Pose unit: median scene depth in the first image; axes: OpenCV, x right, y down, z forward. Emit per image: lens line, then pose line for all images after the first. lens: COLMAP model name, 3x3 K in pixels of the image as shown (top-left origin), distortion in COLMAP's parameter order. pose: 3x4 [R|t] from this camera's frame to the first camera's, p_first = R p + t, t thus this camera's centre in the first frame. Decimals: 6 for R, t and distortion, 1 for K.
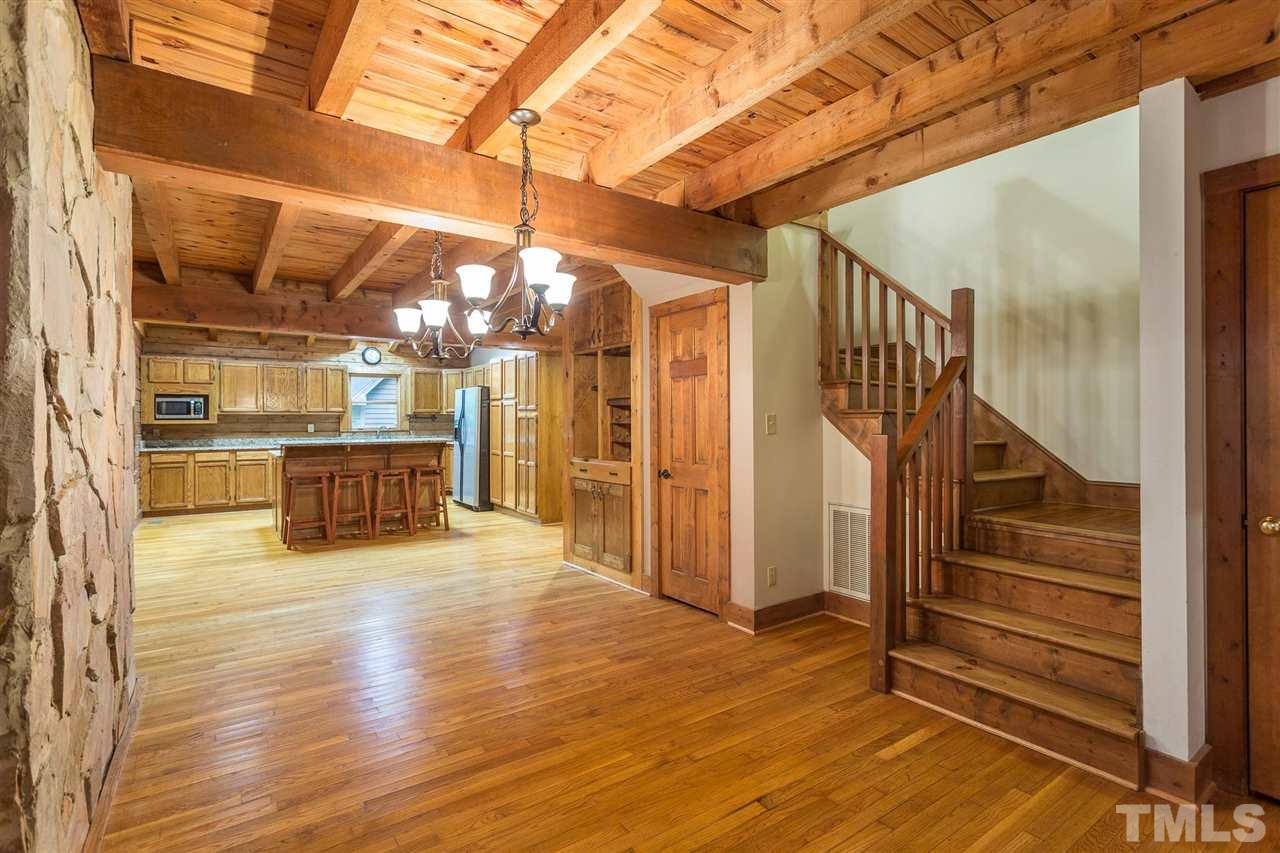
lens RADIAL K [[604.7, 0, 637.0], [0, 604.7, 418.9], [0, 0, 1]] dist [0.000756, 0.000784]
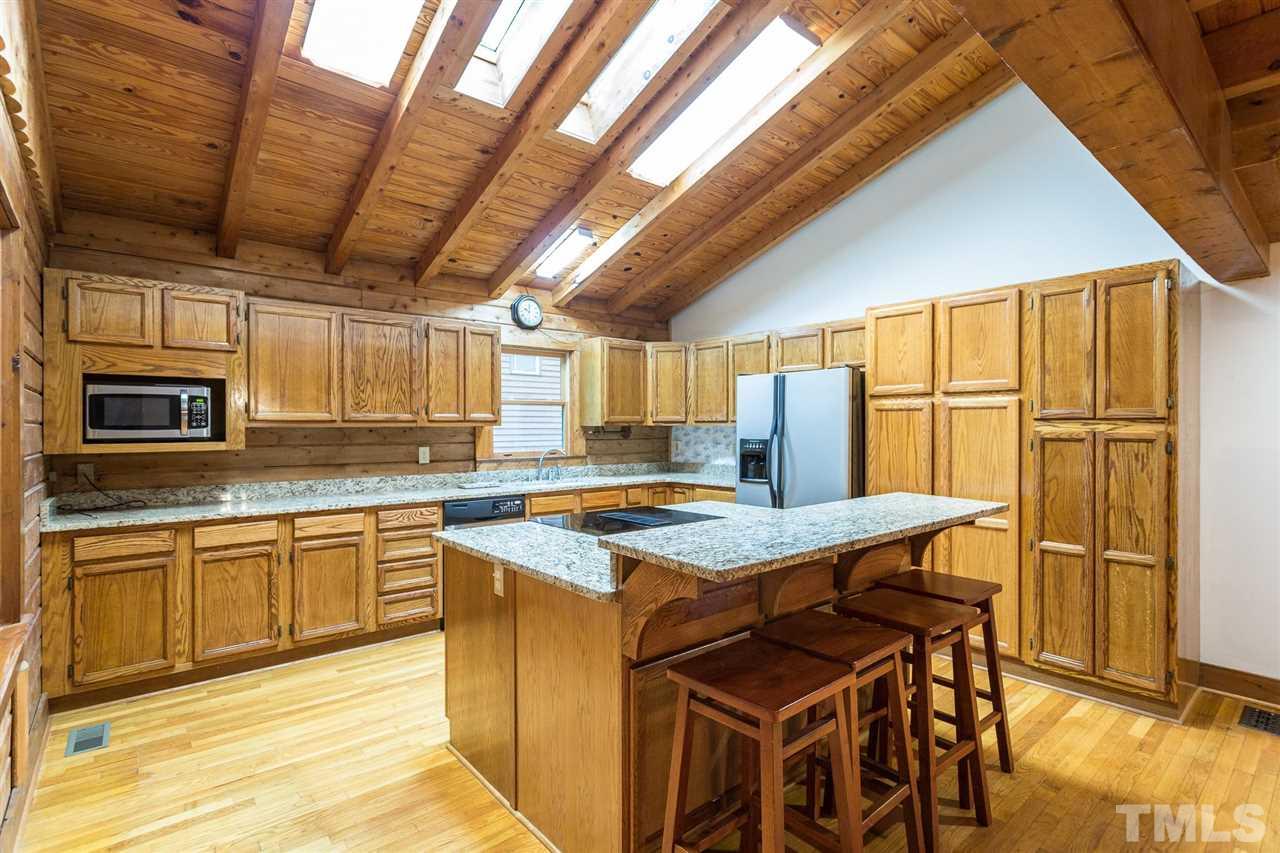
lens RADIAL K [[613.2, 0, 640.0], [0, 613.2, 426.5], [0, 0, 1]] dist [0.001599, 0.000873]
pose [[0.995488, 0.001437, 0.094879, -0.893586], [-0.001398, 0.999999, -0.000478, -0.016294], [-0.094880, 0.000343, 0.995489, 1.073520]]
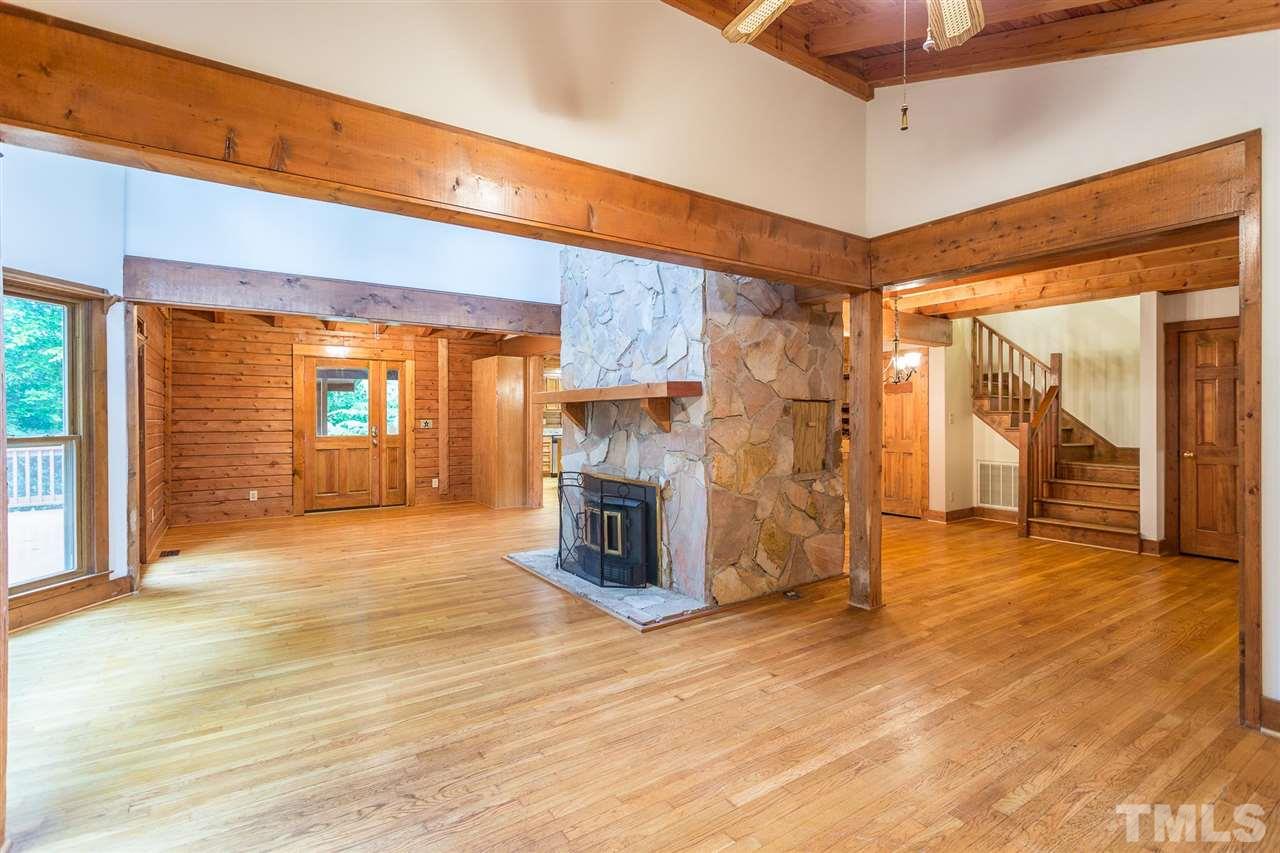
lens RADIAL K [[602.9, 0, 636.3], [0, 602.9, 418.2], [0, 0, 1]] dist [0.002114, 0.000194]
pose [[0.999793, 0.002712, -0.020145, -0.644030], [-0.002638, 0.999990, 0.003718, 0.003362], [0.020155, -0.003665, 0.999790, -0.823004]]
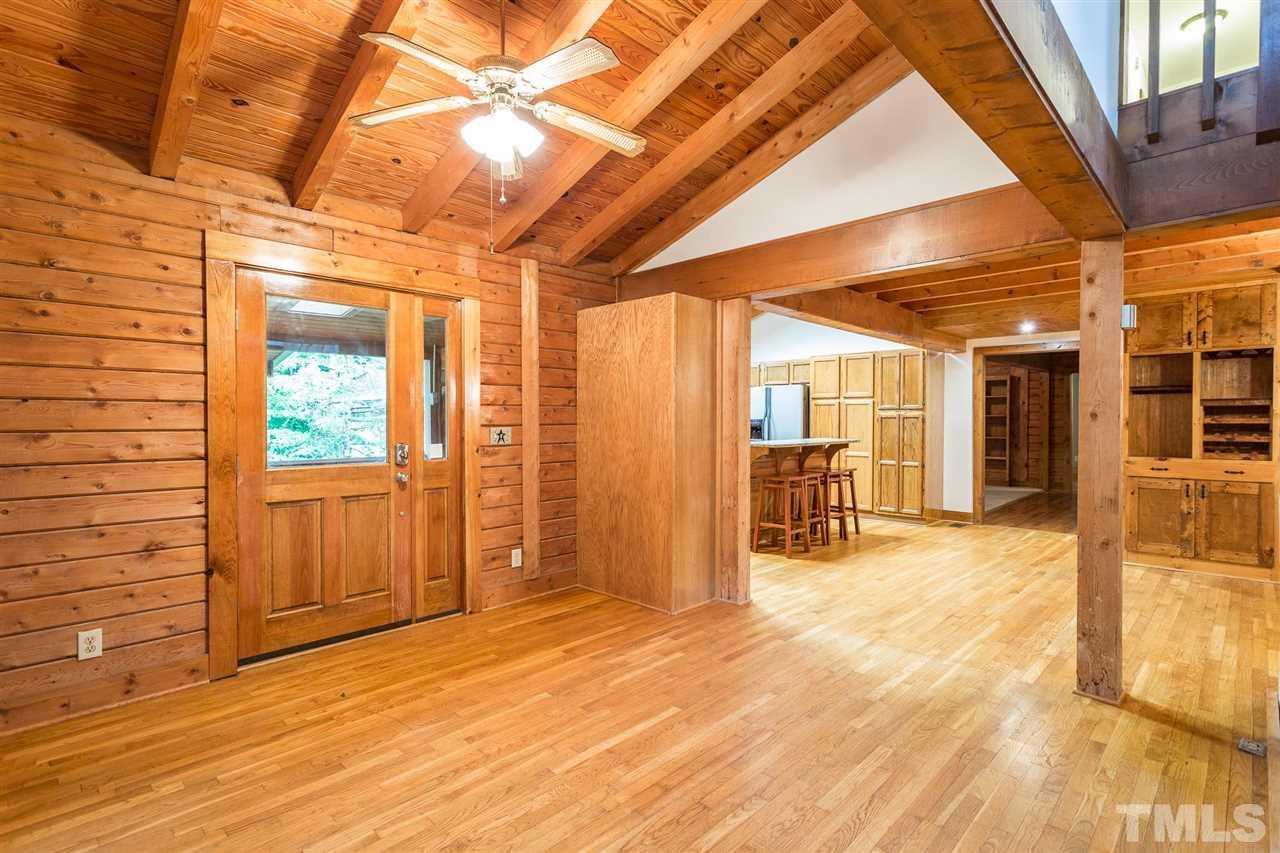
lens RADIAL K [[613.2, 0, 640.0], [0, 613.2, 426.5], [0, 0, 1]] dist [0.001599, 0.000873]
pose [[0.984362, 0.001624, 0.176152, -1.328935], [-0.003757, 0.999924, 0.011776, 0.004676], [-0.176119, -0.012254, 0.984293, 0.163139]]
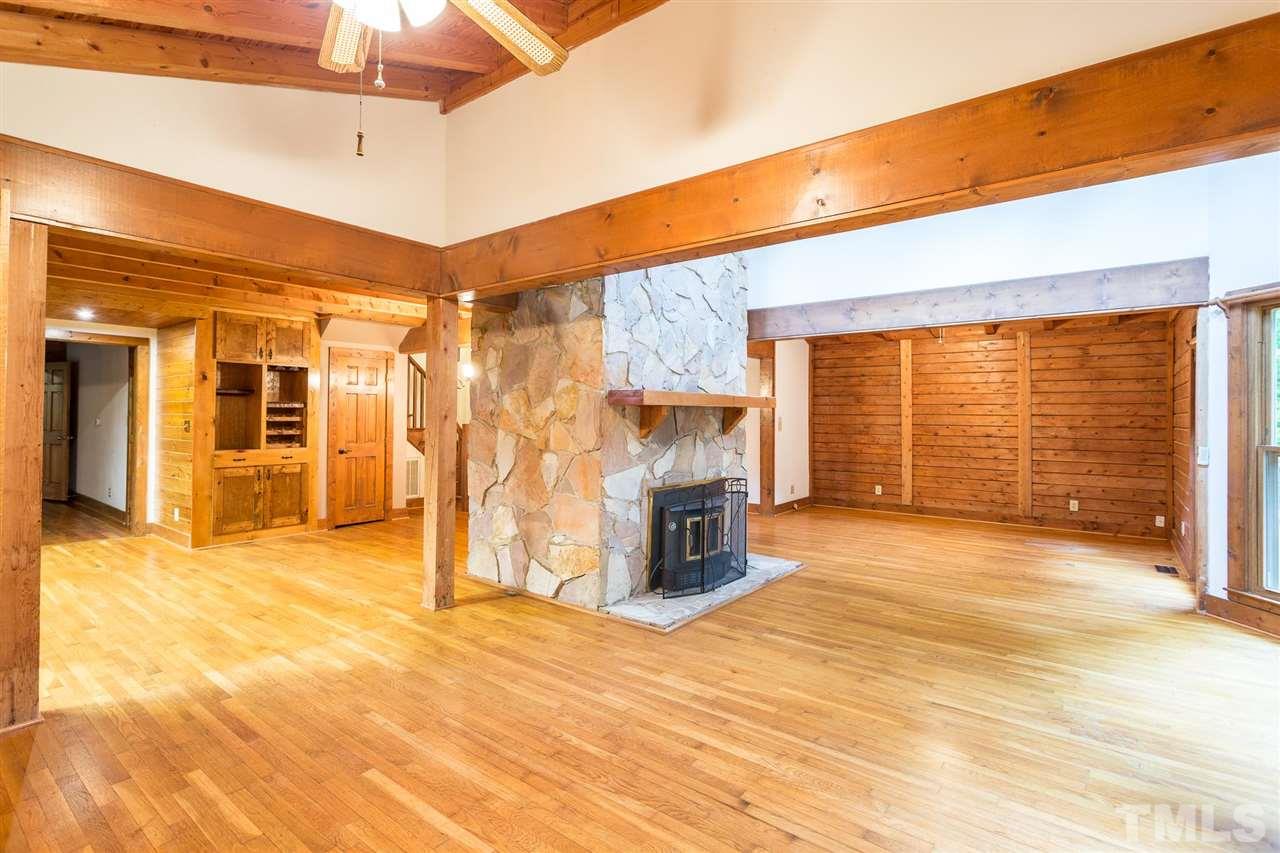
lens RADIAL K [[607.7, 0, 636.1], [0, 607.7, 408.8], [0, 0, 1]] dist [0.001121, -0.000100]
pose [[-0.292510, 0.016145, 0.956126, -1.741383], [-0.004851, 0.999820, -0.018367, 0.001609], [-0.956250, -0.010011, -0.292379, 0.704322]]
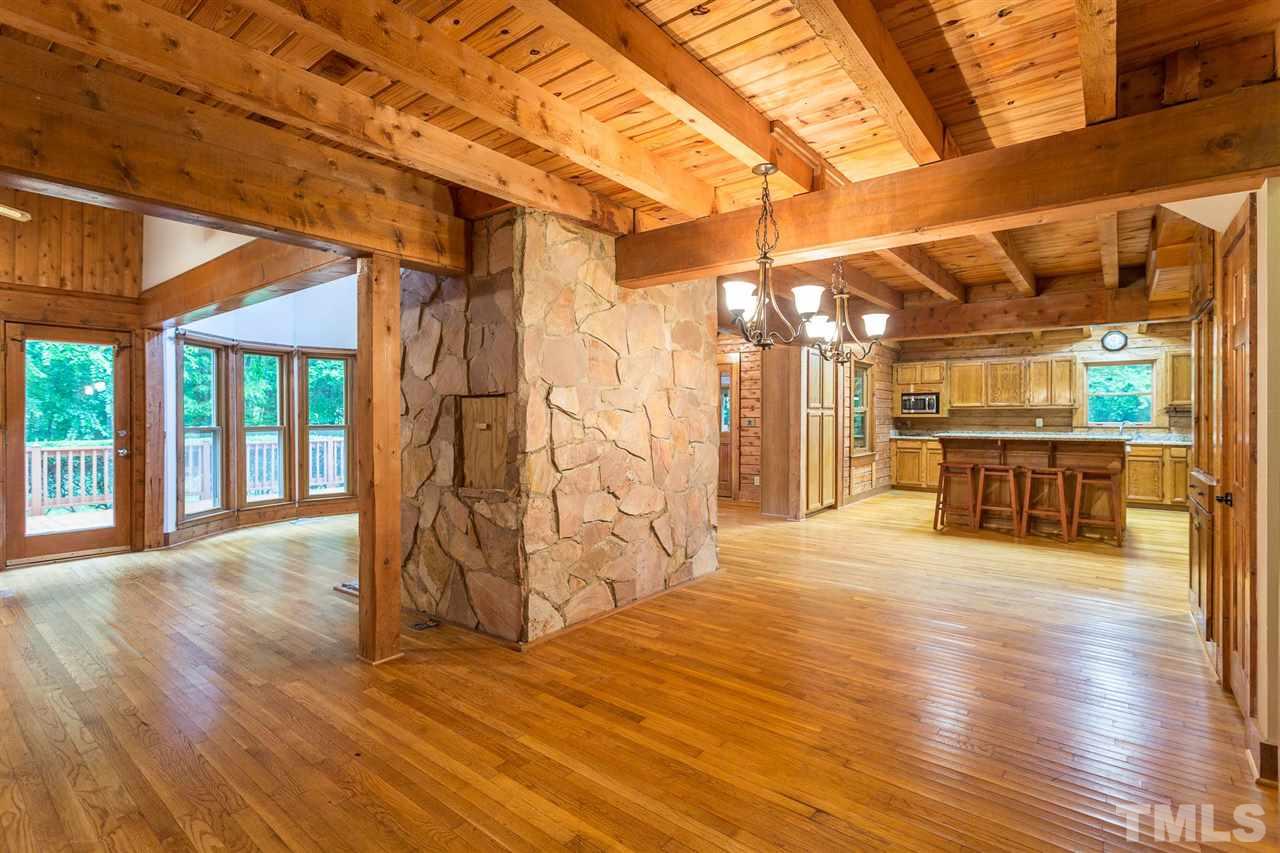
lens RADIAL K [[604.7, 0, 637.0], [0, 604.7, 418.9], [0, 0, 1]] dist [0.000756, 0.000784]
pose [[0.278331, 0.009697, -0.960436, 0.481568], [0.000185, 0.999948, 0.010150, -0.001492], [0.960485, -0.003003, 0.278314, 0.211323]]
